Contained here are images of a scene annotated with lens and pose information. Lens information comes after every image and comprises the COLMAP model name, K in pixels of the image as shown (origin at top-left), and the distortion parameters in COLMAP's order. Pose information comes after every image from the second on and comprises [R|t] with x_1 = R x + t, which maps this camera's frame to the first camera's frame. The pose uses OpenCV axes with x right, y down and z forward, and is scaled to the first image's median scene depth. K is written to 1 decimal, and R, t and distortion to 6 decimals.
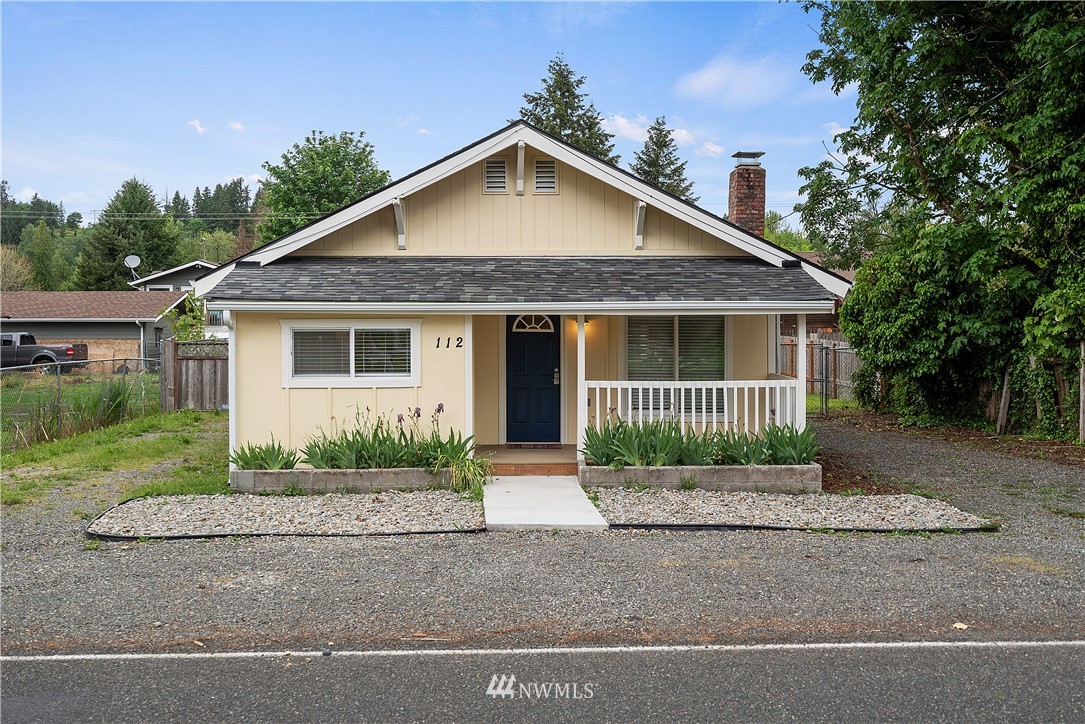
lens RADIAL K [[1071.8, 0, 536.2], [0, 1071.8, 338.7], [0, 0, 1]] dist [0.010225, 0.000000]
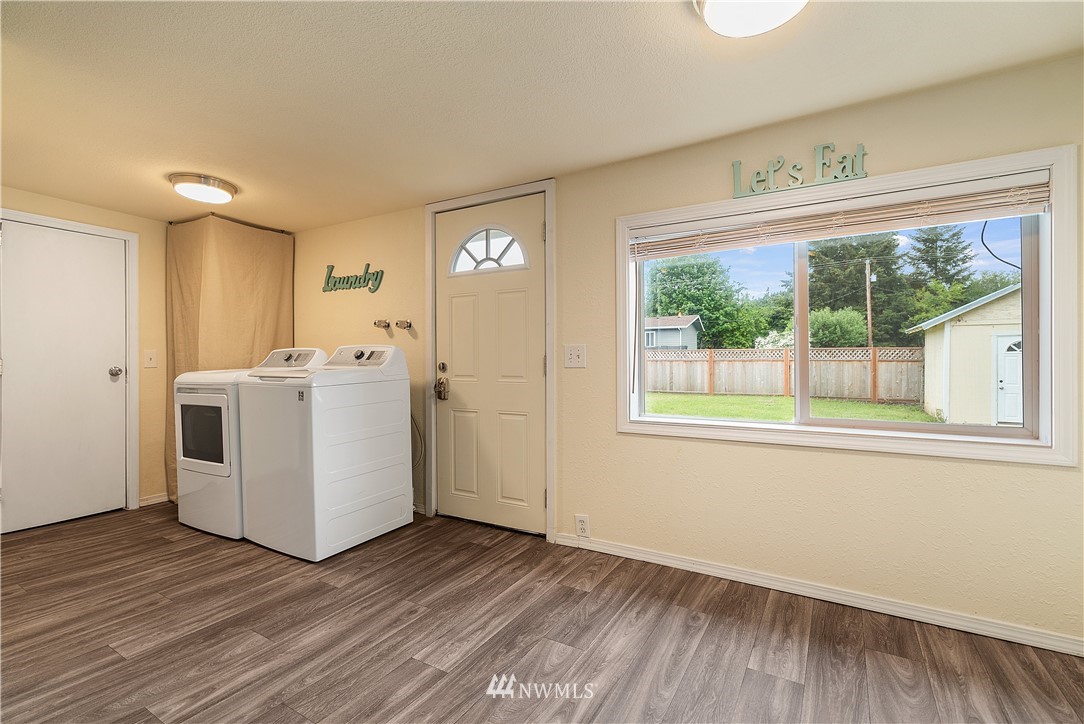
lens RADIAL K [[494.5, 0, 543.1], [0, 494.5, 357.7], [0, 0, 1]] dist [-0.010888, 0.004242]
pose [[0.849908, 0.001069, -0.526931, 0.139572], [-0.010553, 0.999832, -0.014993, 0.019983], [0.526826, 0.018304, 0.849776, 1.519349]]
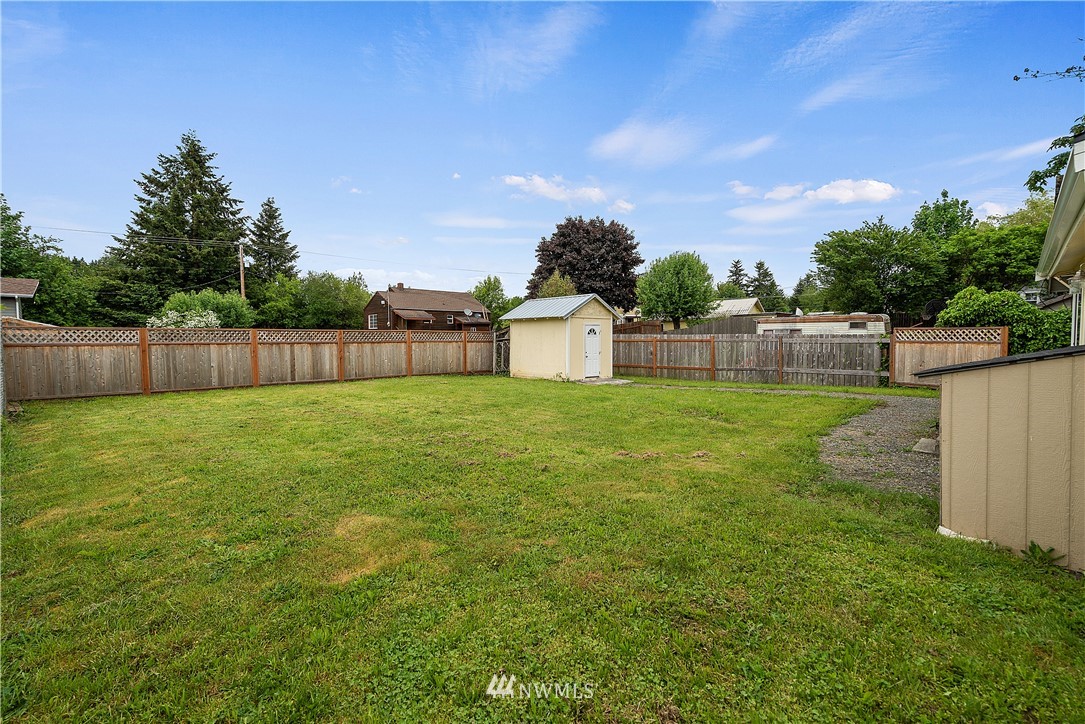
lens RADIAL K [[495.0, 0, 534.6], [0, 495.0, 359.4], [0, 0, 1]] dist [-0.010888, 0.004242]
pose [[0.726535, -0.026665, 0.686612, -0.548427], [0.017447, 0.999640, 0.020361, 0.026442], [-0.686908, -0.002814, 0.726739, 1.698871]]
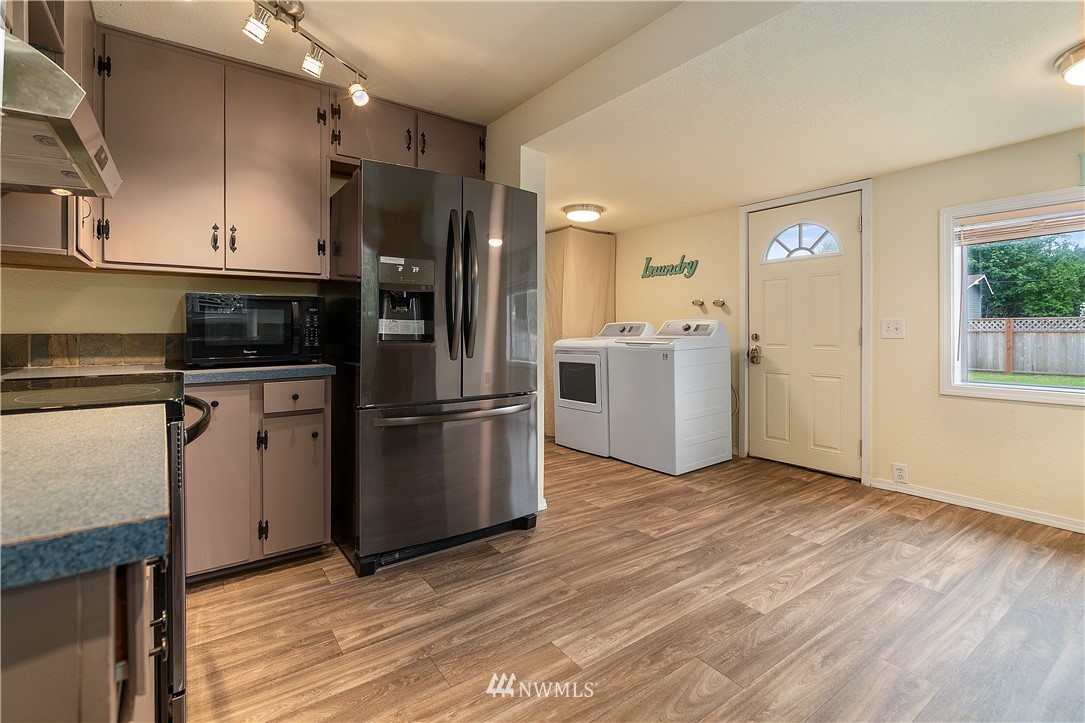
lens RADIAL K [[495.0, 0, 544.4], [0, 495.0, 331.9], [0, 0, 1]] dist [-0.010888, 0.004242]
pose [[0.560613, 0.008278, -0.828037, 0.144887], [-0.015512, 0.999880, -0.000506, 0.020293], [0.827933, 0.013128, 0.560674, 1.446557]]
